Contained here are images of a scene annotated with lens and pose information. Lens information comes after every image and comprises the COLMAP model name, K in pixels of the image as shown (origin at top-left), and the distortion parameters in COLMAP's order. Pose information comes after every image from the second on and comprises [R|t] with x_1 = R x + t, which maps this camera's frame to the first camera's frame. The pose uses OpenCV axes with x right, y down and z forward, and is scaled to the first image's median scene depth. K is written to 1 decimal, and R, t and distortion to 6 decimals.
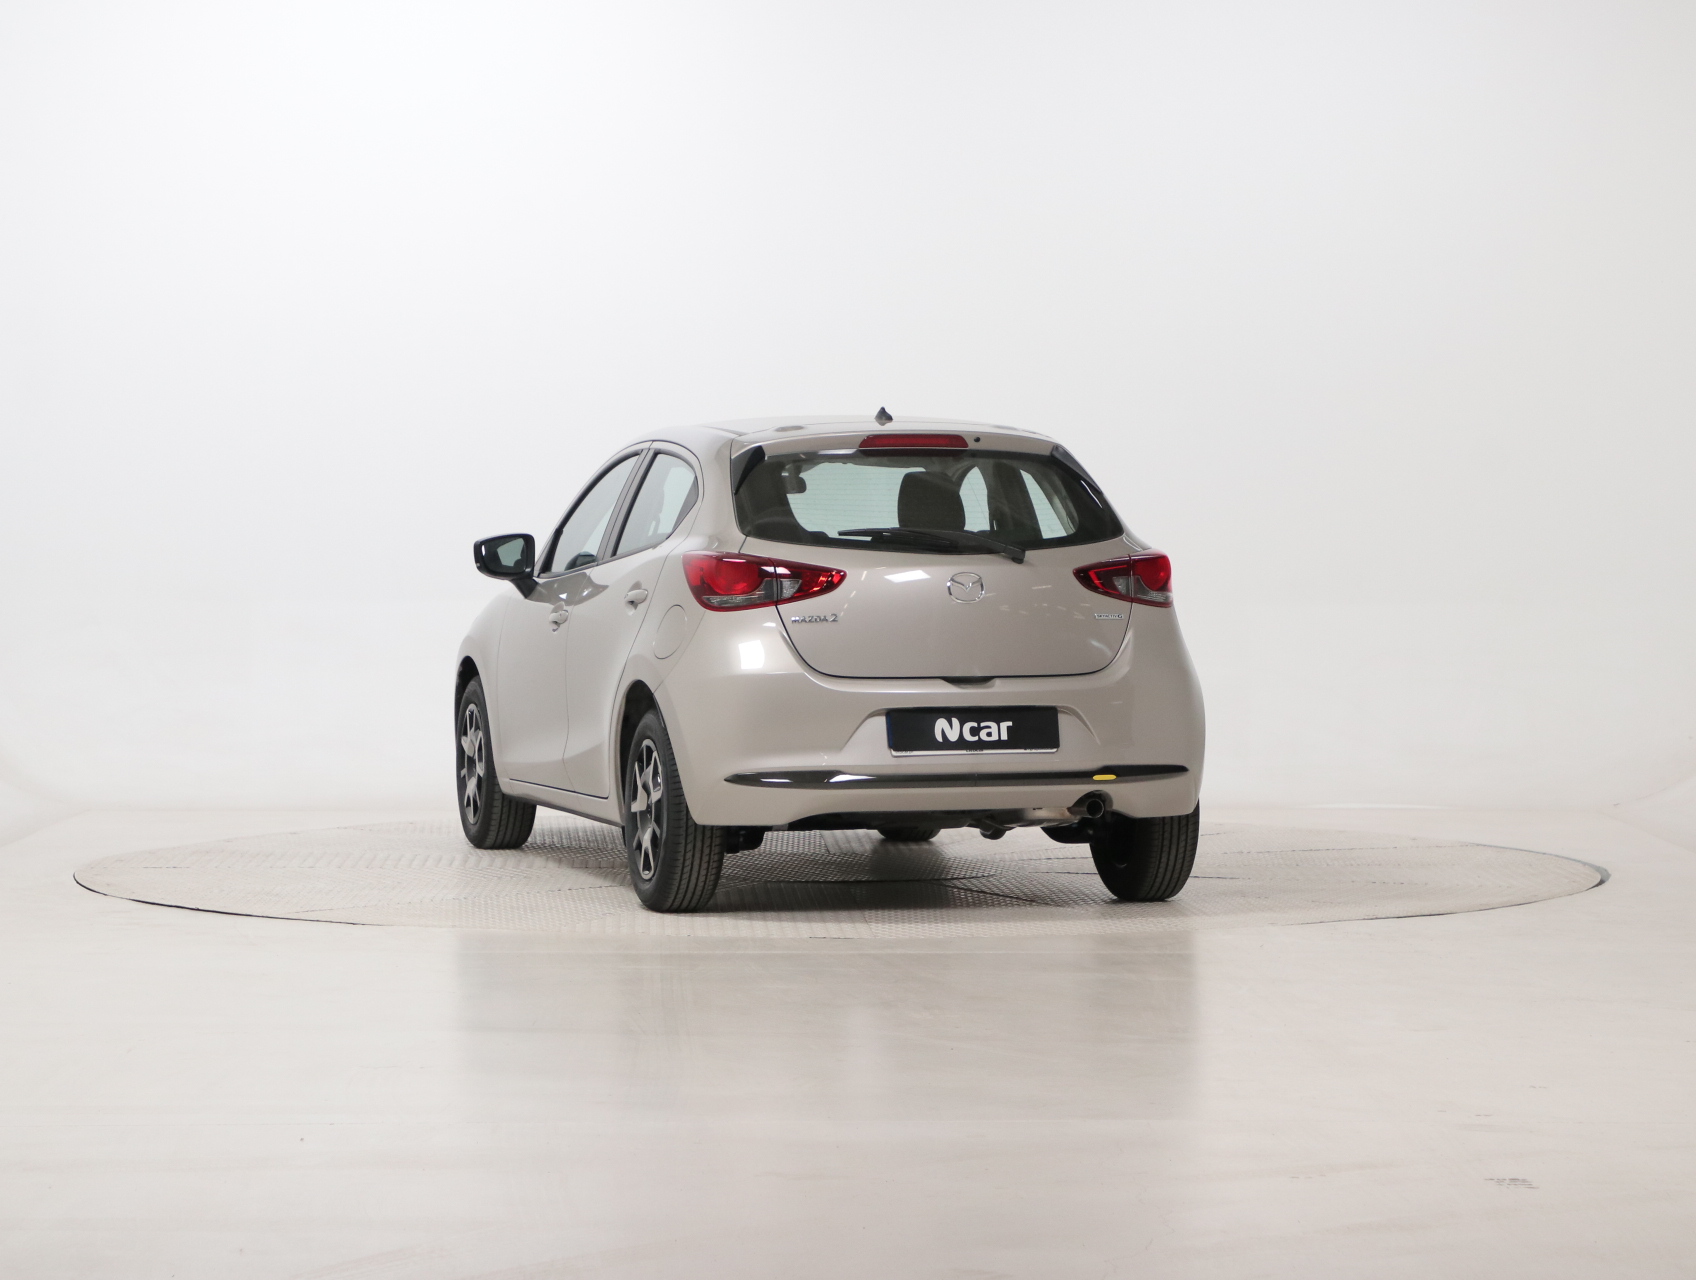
lens RADIAL K [[5138.8, 0, 847.3], [0, 5138.8, 638.7], [0, 0, 1]] dist [-0.034755, -0.562700]
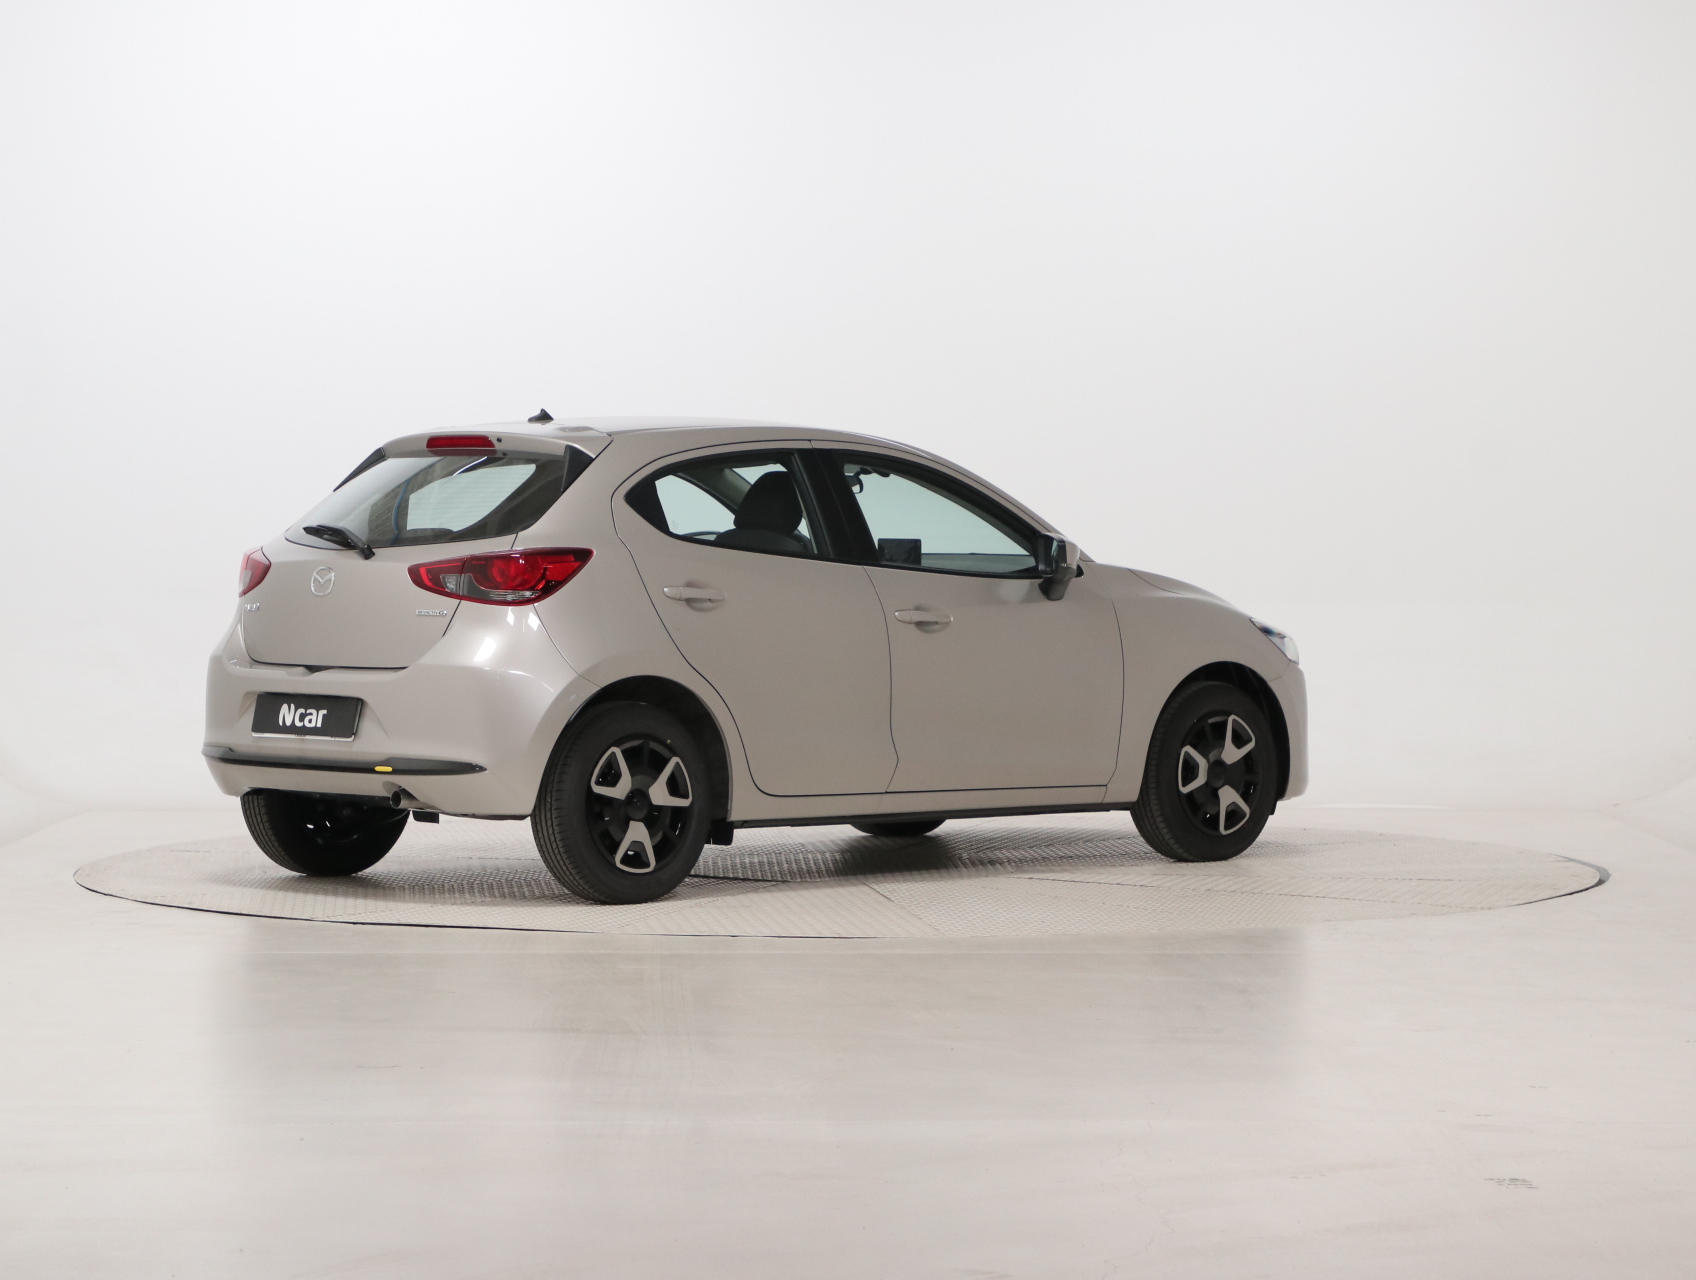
lens RADIAL K [[5171.3, 0, 848.5], [0, 5171.3, 640.4], [0, 0, 1]] dist [-0.163900, -0.929398]
pose [[0.454809, 0.026068, -0.890207, 1.002823], [-0.029271, 0.999469, 0.014313, -0.015983], [0.890108, 0.019548, 0.455331, 0.608829]]
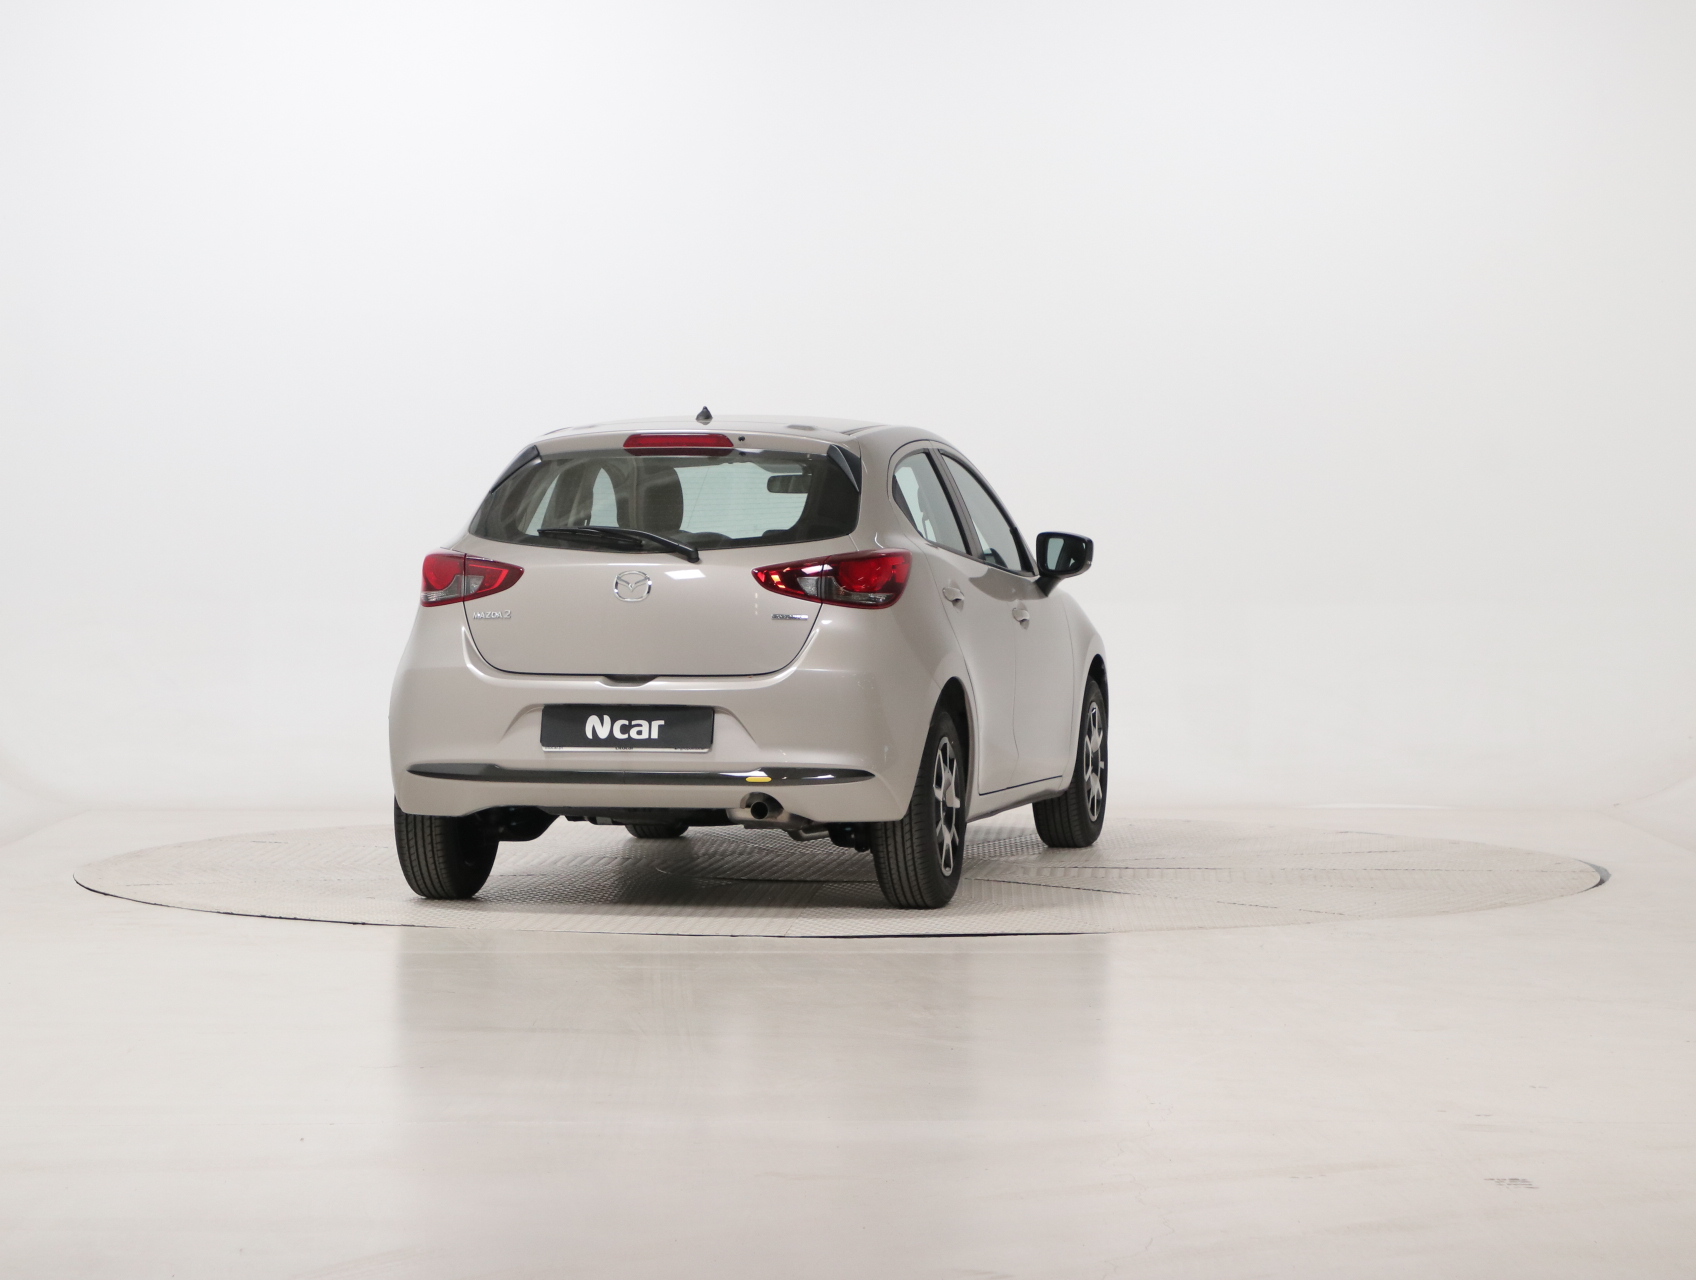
lens RADIAL K [[5171.3, 0, 848.5], [0, 5171.3, 640.4], [0, 0, 1]] dist [-0.163900, -0.929398]
pose [[0.879289, 0.015090, -0.476049, 0.536238], [-0.015577, 0.999874, 0.002922, -0.002936], [0.476034, 0.004846, 0.879414, 0.130161]]
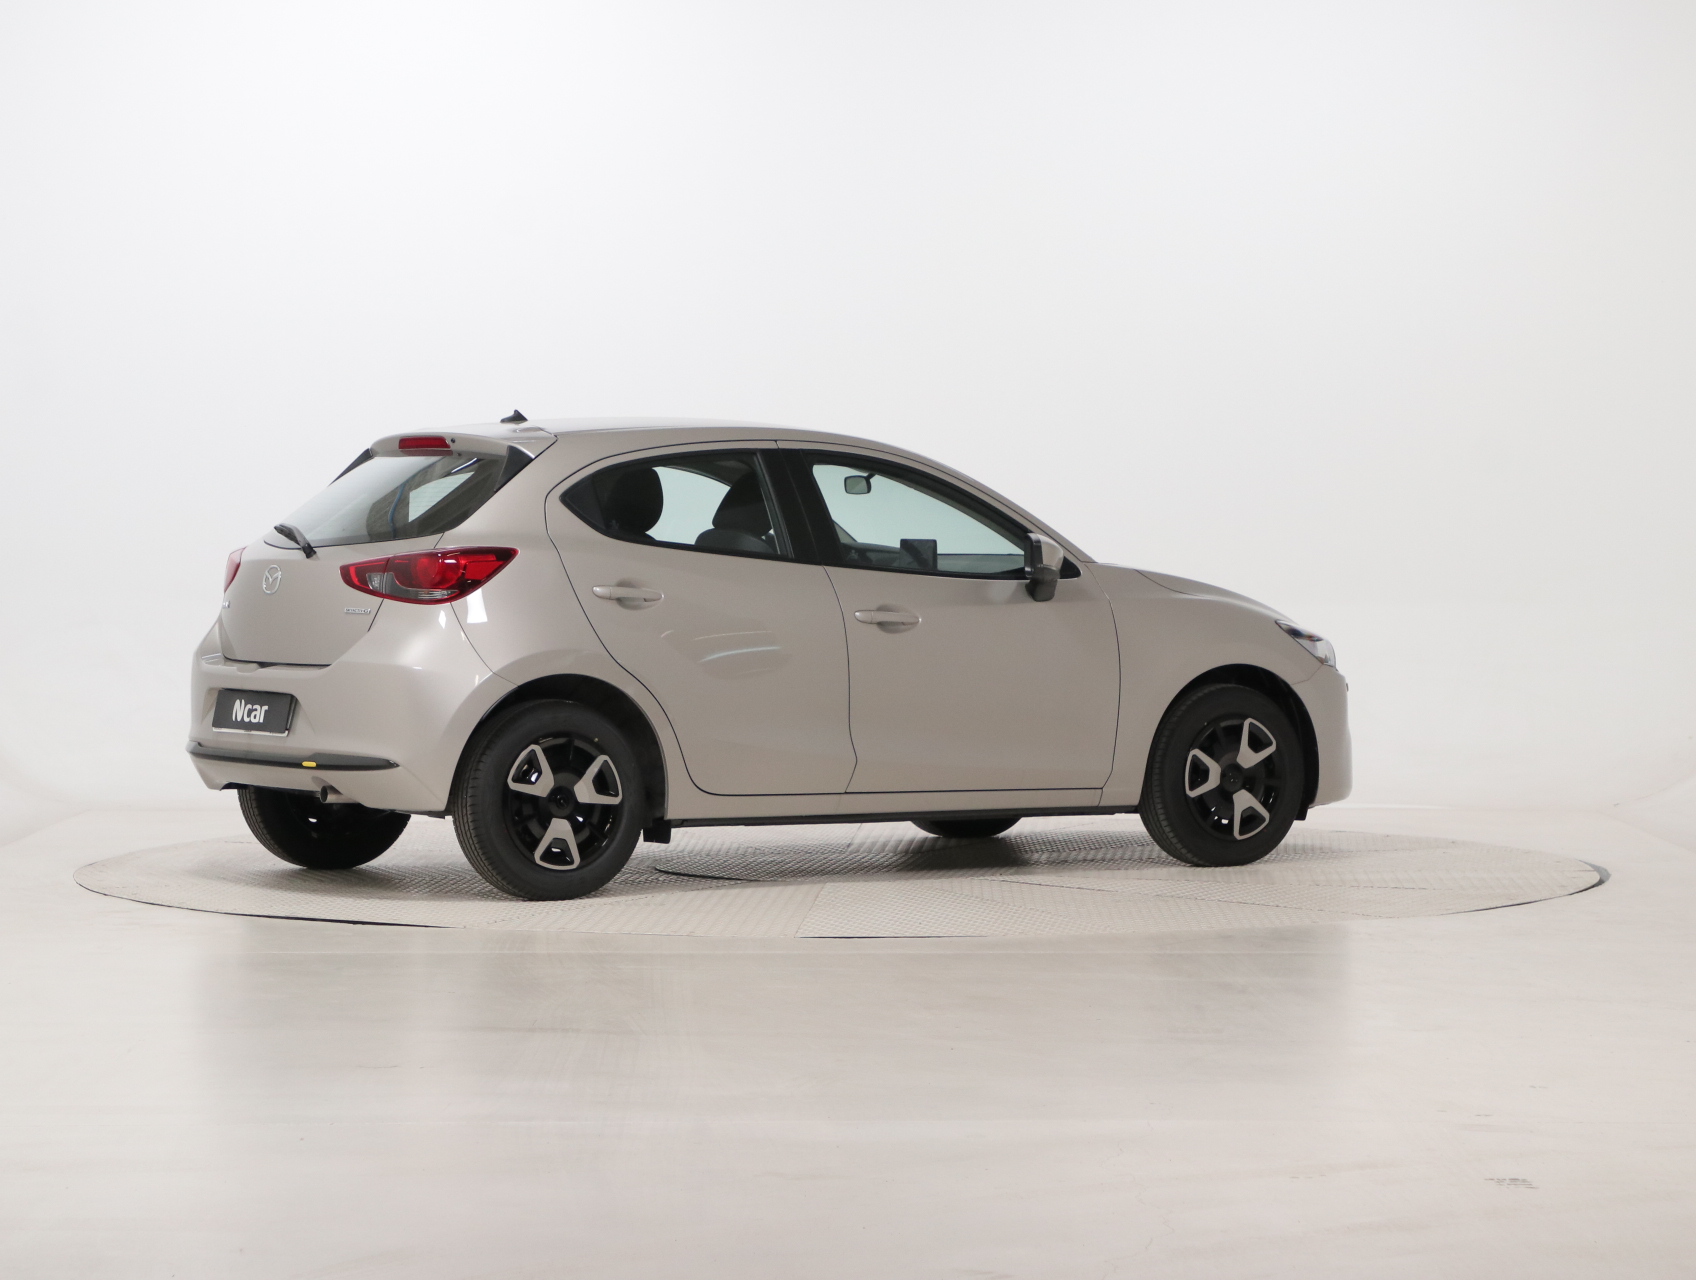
lens RADIAL K [[5171.3, 0, 848.5], [0, 5171.3, 640.4], [0, 0, 1]] dist [-0.163900, -0.929398]
pose [[0.294957, 0.027940, -0.955102, 1.075880], [-0.031749, 0.999307, 0.019428, -0.021786], [0.954983, 0.024593, 0.295640, 0.789027]]
